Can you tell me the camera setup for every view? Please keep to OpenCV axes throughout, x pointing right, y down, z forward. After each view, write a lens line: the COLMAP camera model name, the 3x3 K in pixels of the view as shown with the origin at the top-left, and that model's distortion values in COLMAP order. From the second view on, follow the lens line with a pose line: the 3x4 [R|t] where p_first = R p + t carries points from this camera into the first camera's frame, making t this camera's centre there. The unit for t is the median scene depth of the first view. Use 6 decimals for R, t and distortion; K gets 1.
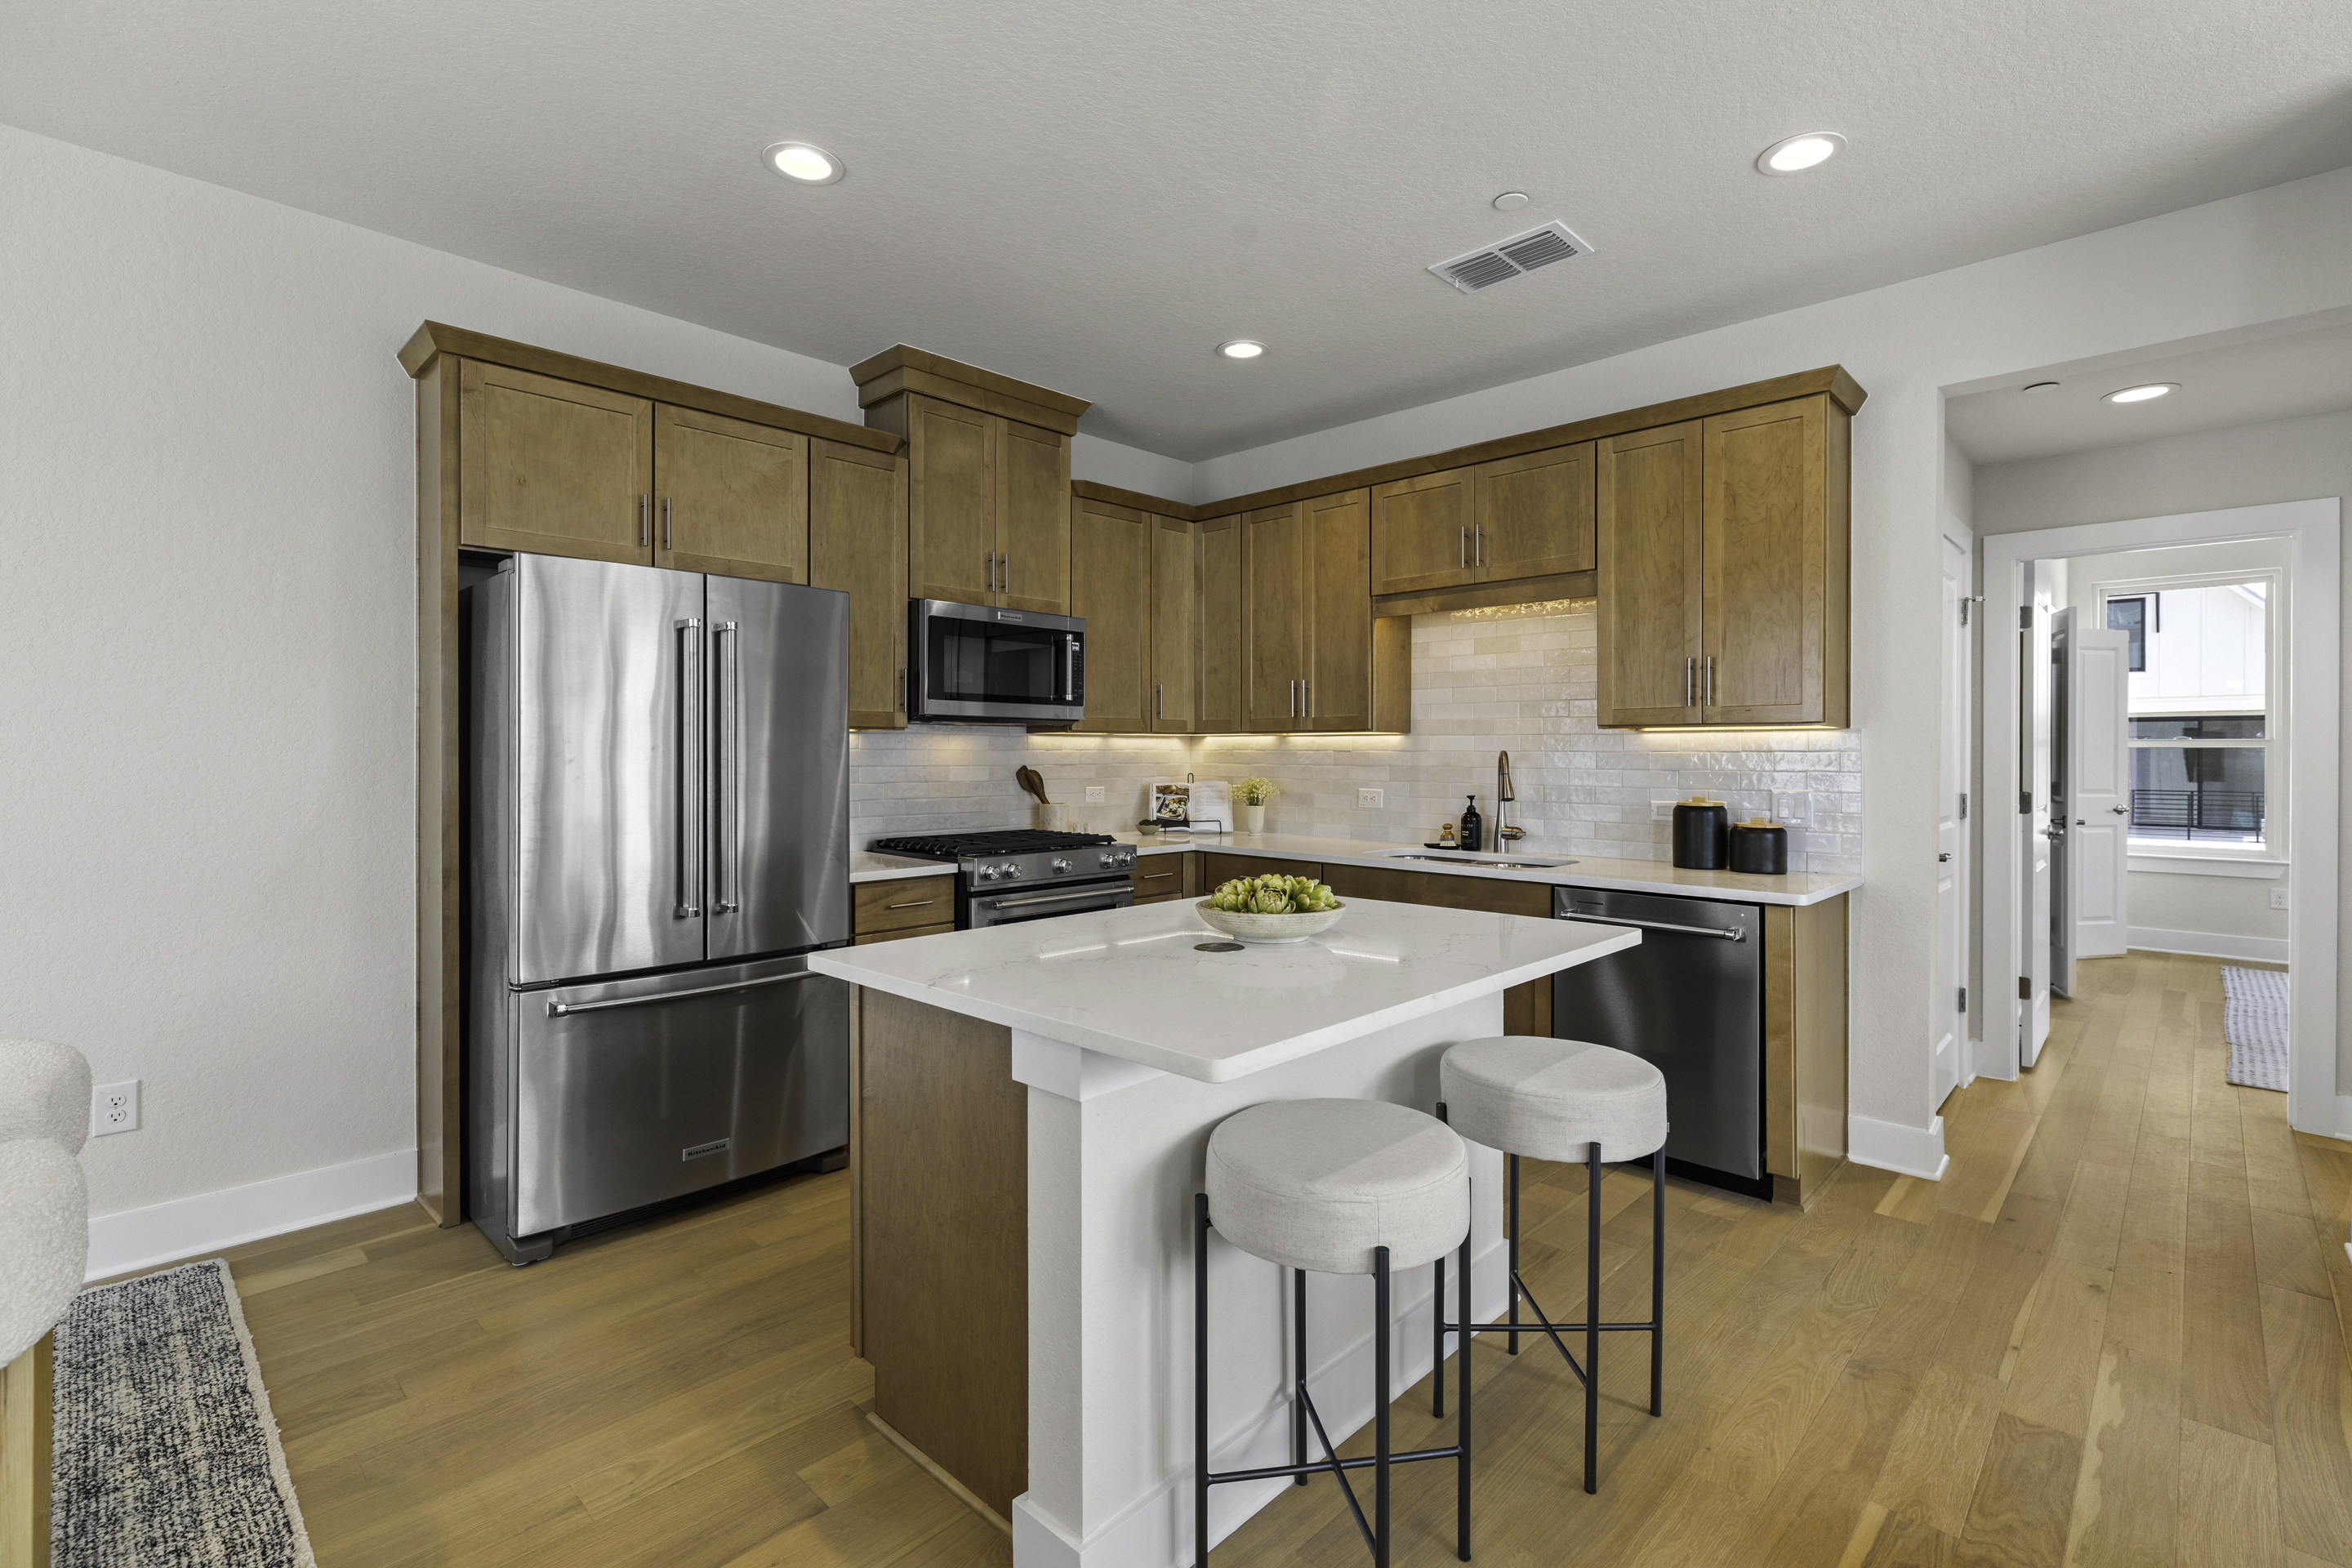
lens RADIAL K [[1062.9, 0, 1176.0], [0, 1062.9, 784.0], [0, 0, 1]] dist [0.003543, 0.000051]
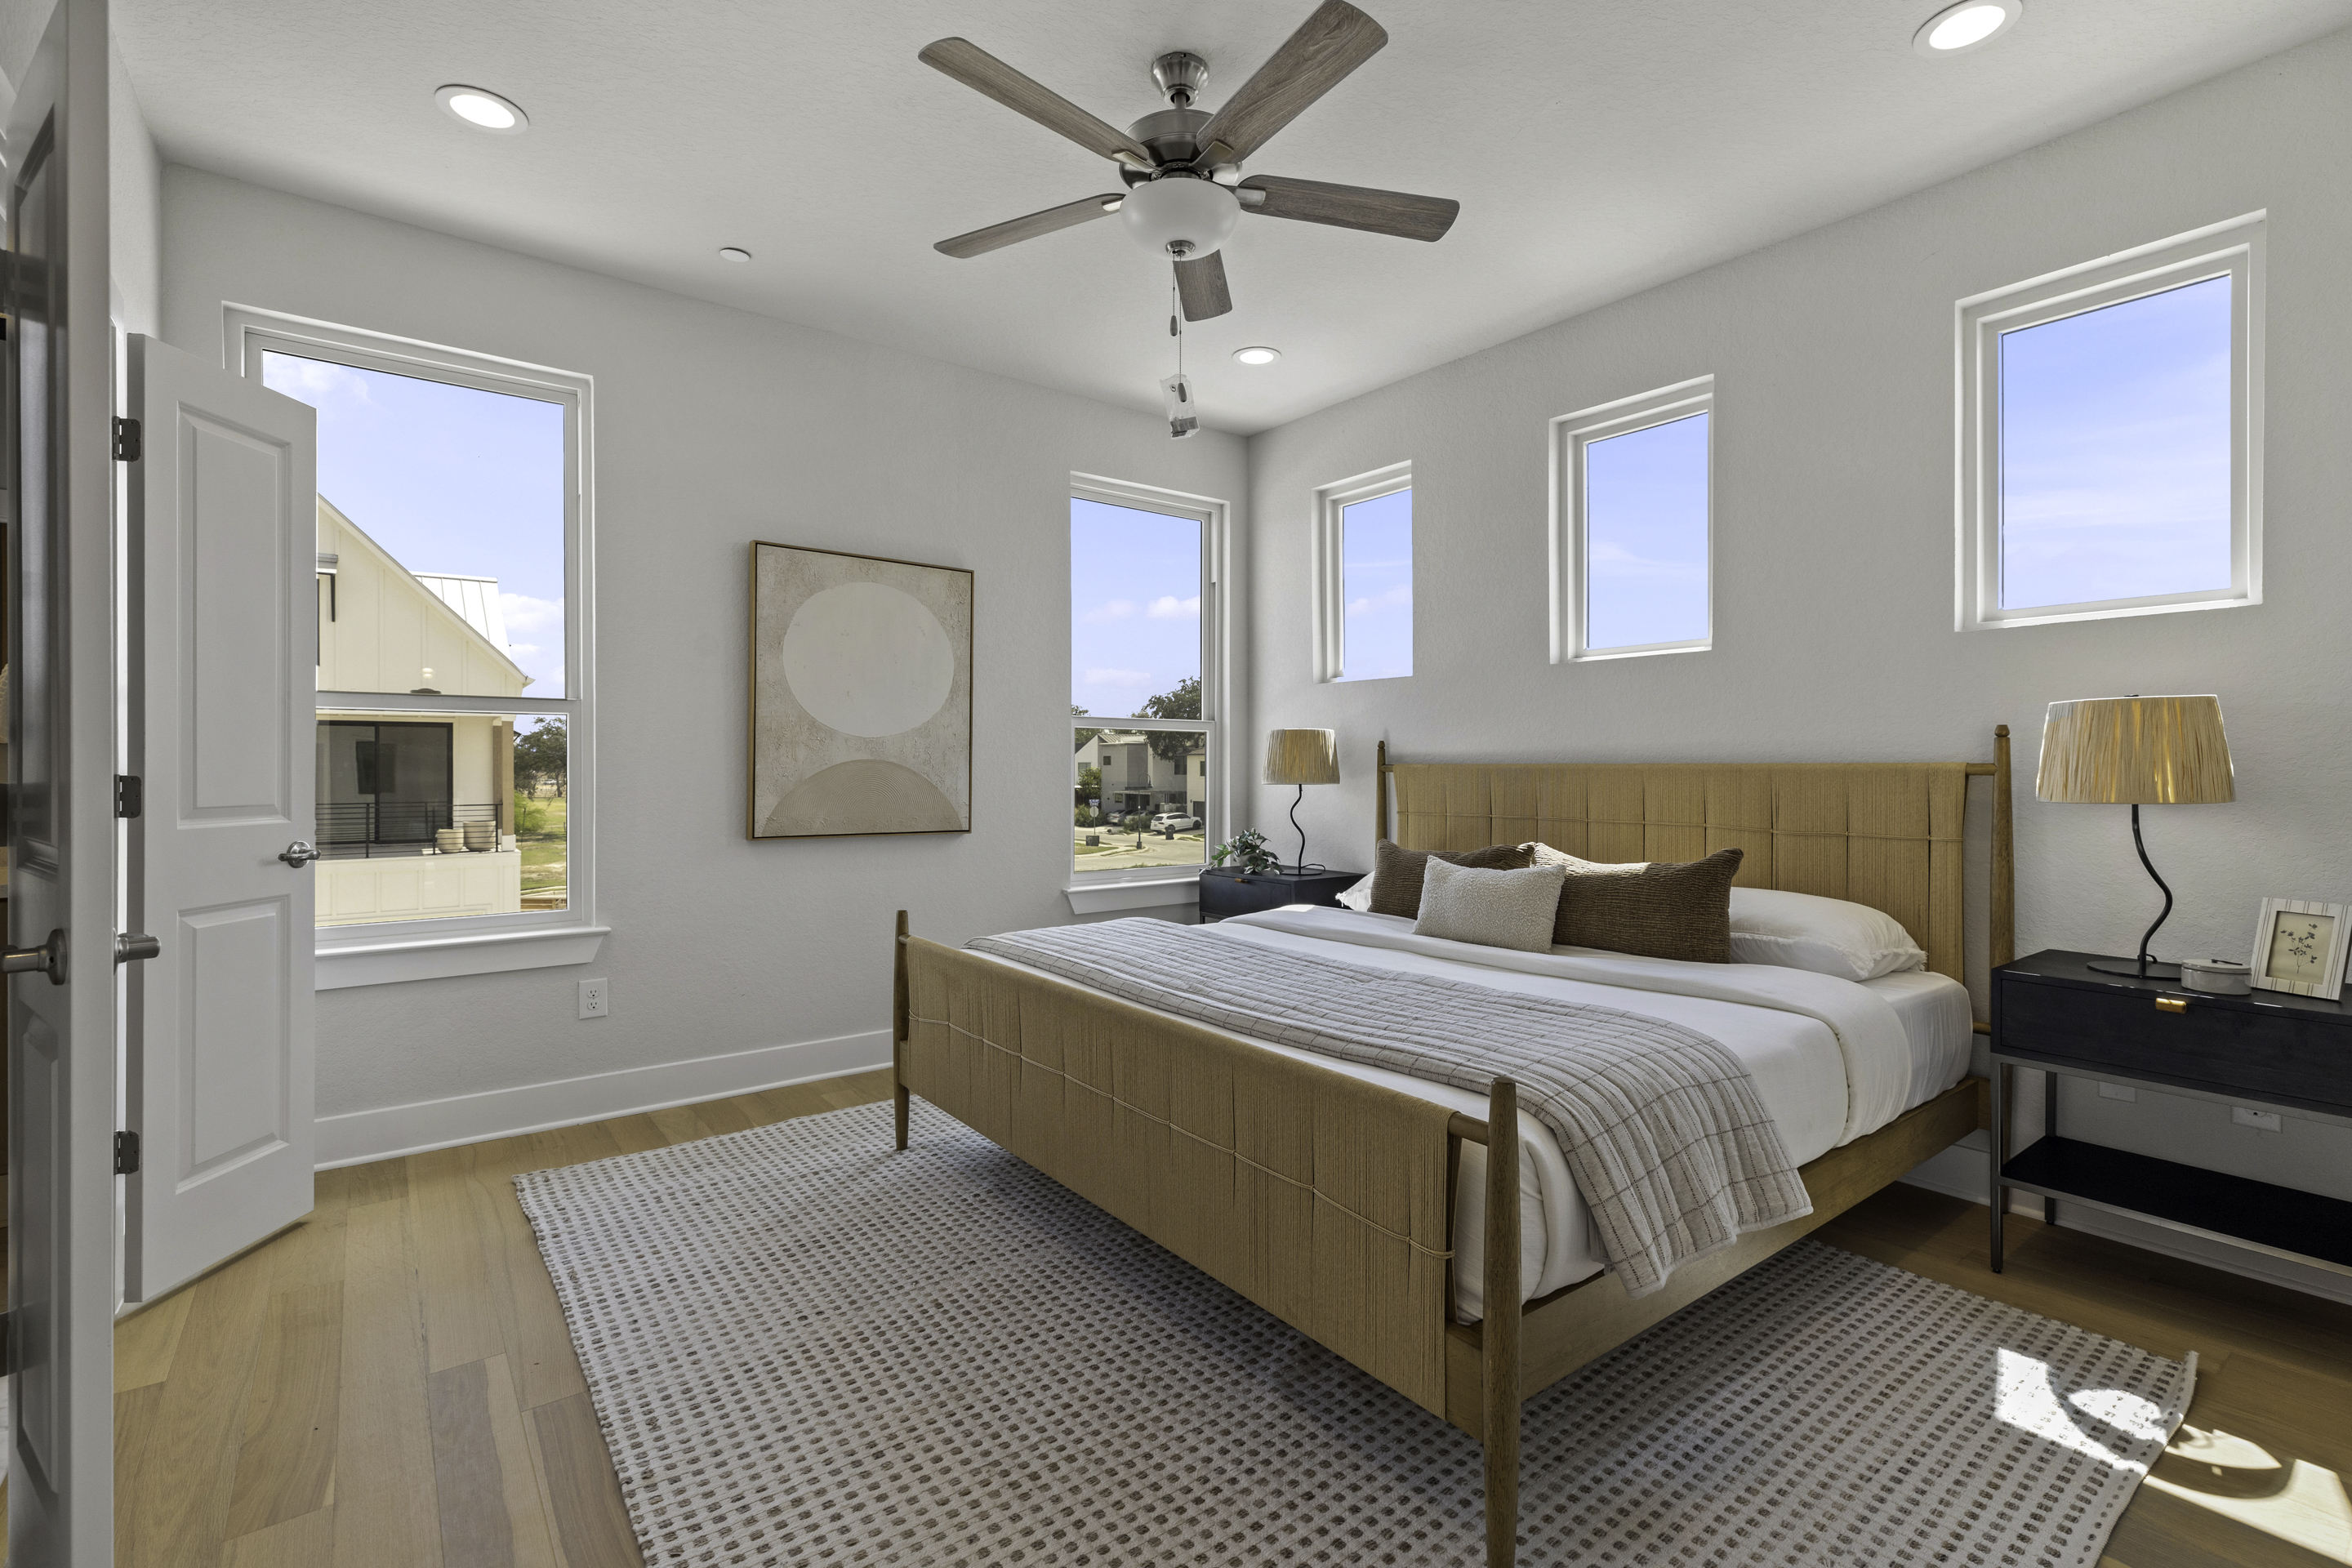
lens RADIAL K [[1062.9, 0, 1176.0], [0, 1062.9, 784.0], [0, 0, 1]] dist [0.003543, 0.000051]
pose [[0.152090, 0.002974, 0.988362, 0.172076], [0.010895, 0.999930, -0.004686, 0.002337], [-0.988307, 0.011481, 0.152046, 0.195057]]
